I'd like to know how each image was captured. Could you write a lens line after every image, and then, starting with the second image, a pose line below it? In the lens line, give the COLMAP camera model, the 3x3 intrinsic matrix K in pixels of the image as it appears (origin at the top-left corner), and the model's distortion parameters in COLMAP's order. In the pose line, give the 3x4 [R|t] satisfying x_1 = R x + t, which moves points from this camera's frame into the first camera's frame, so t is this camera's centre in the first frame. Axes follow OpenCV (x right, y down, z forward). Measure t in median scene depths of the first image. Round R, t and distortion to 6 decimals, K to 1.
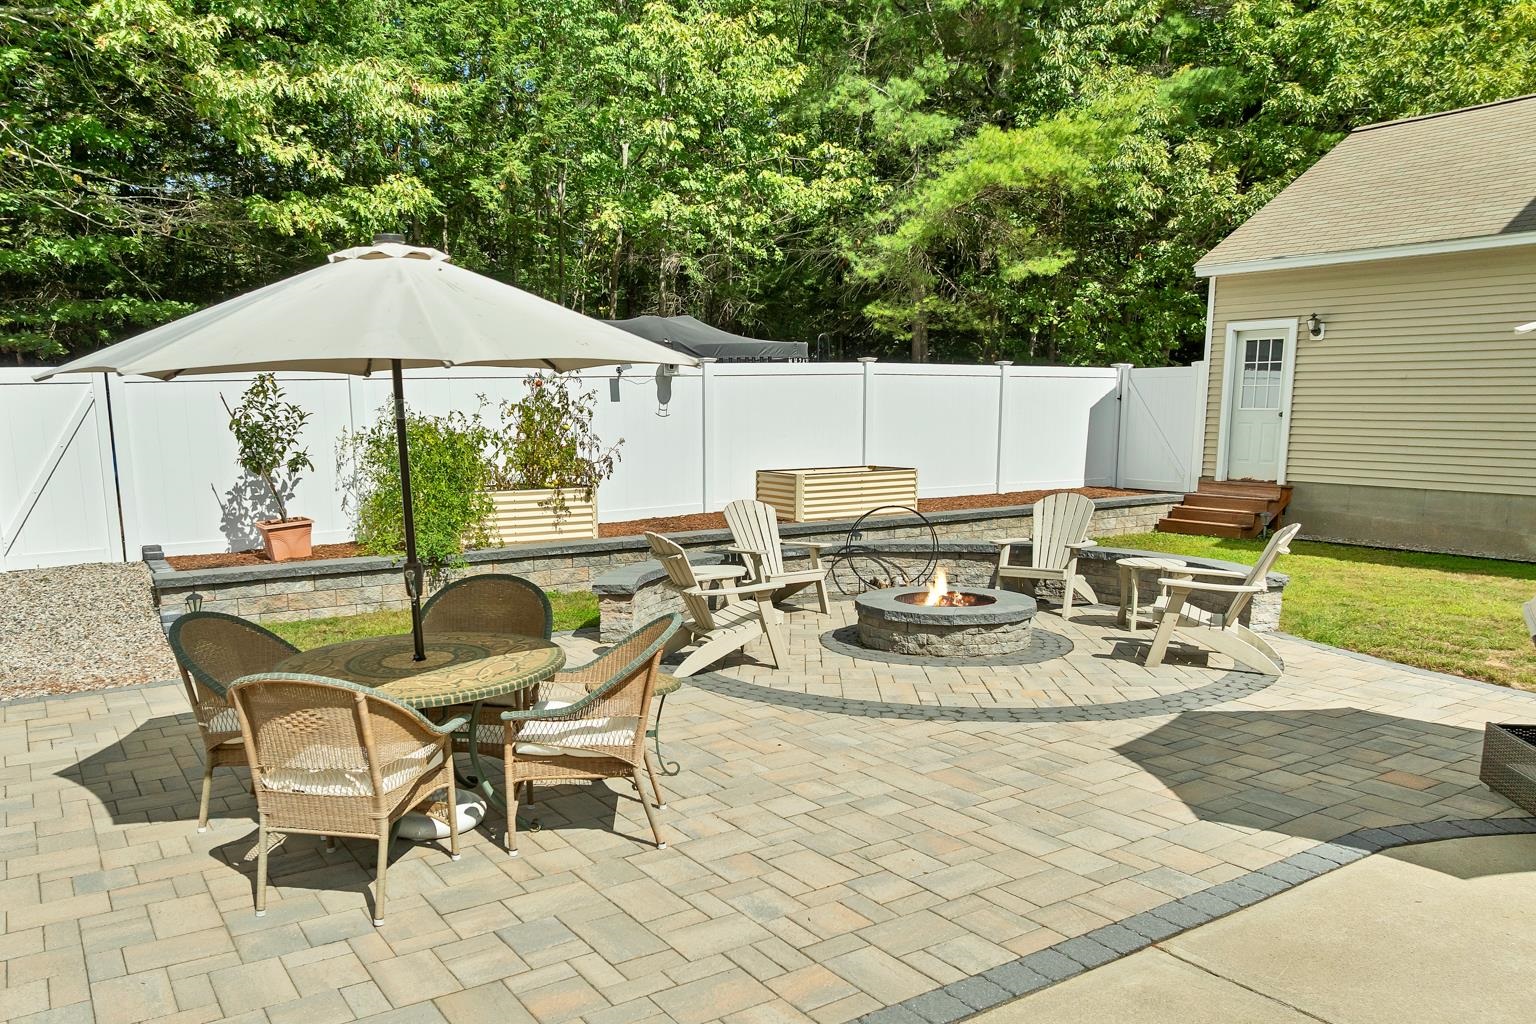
lens RADIAL K [[1146.5, 0, 702.7], [0, 1146.5, 627.3], [0, 0, 1]] dist [-0.033591, 0.001909]
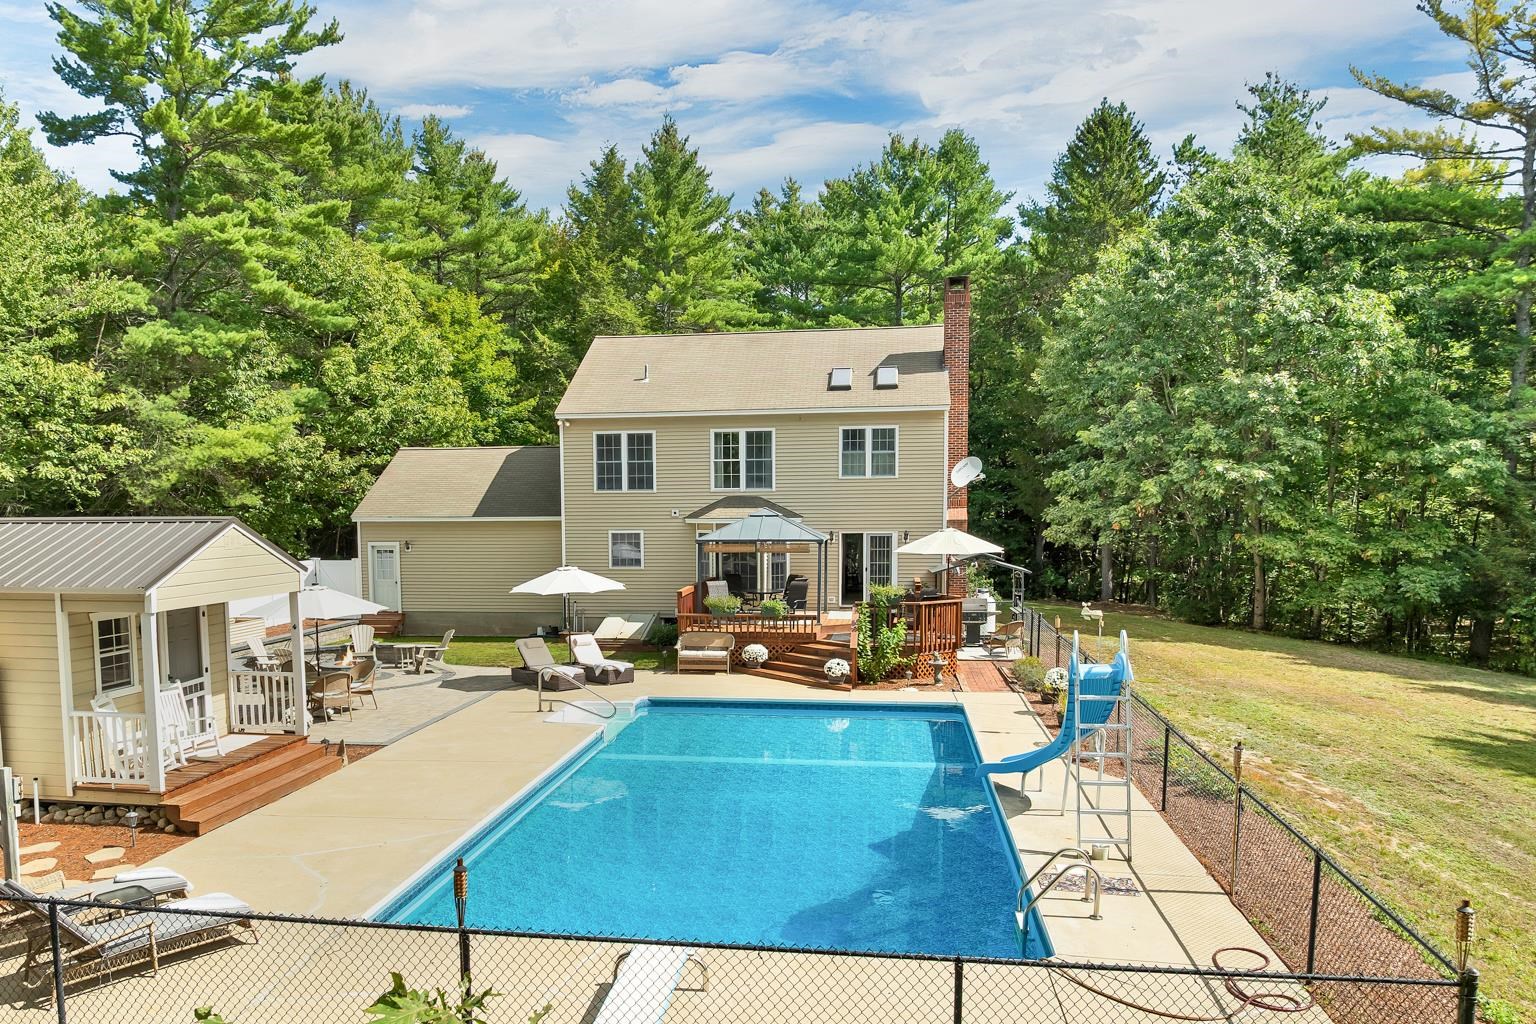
lens RADIAL K [[1138.0, 0, 696.5], [0, 1138.0, 617.5], [0, 0, 1]] dist [-0.029361, 0.009578]
pose [[0.658839, -0.065069, 0.749465, -0.620062], [0.141889, 0.989120, -0.038856, 0.043967], [-0.738782, 0.131941, 0.660903, -0.727470]]
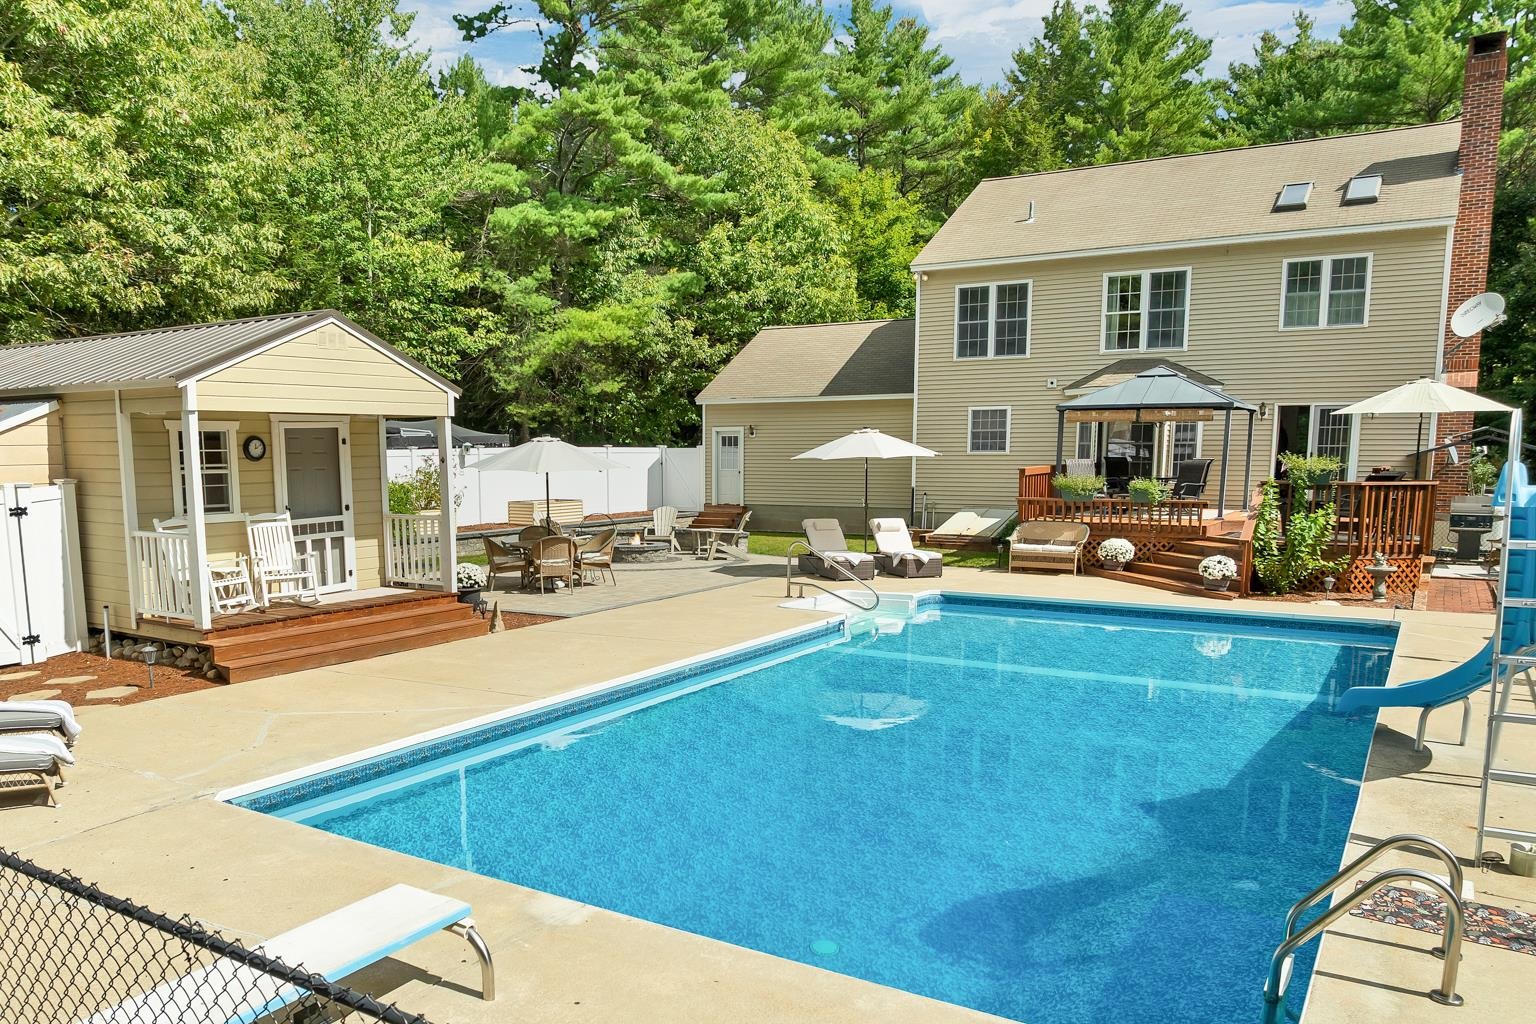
lens RADIAL K [[1146.5, 0, 702.7], [0, 1146.5, 627.3], [0, 0, 1]] dist [-0.033591, 0.001909]
pose [[0.904631, -0.056352, 0.422455, -0.343076], [0.073701, 0.996971, -0.024832, 0.107502], [-0.419776, 0.053599, 0.906044, -0.647853]]
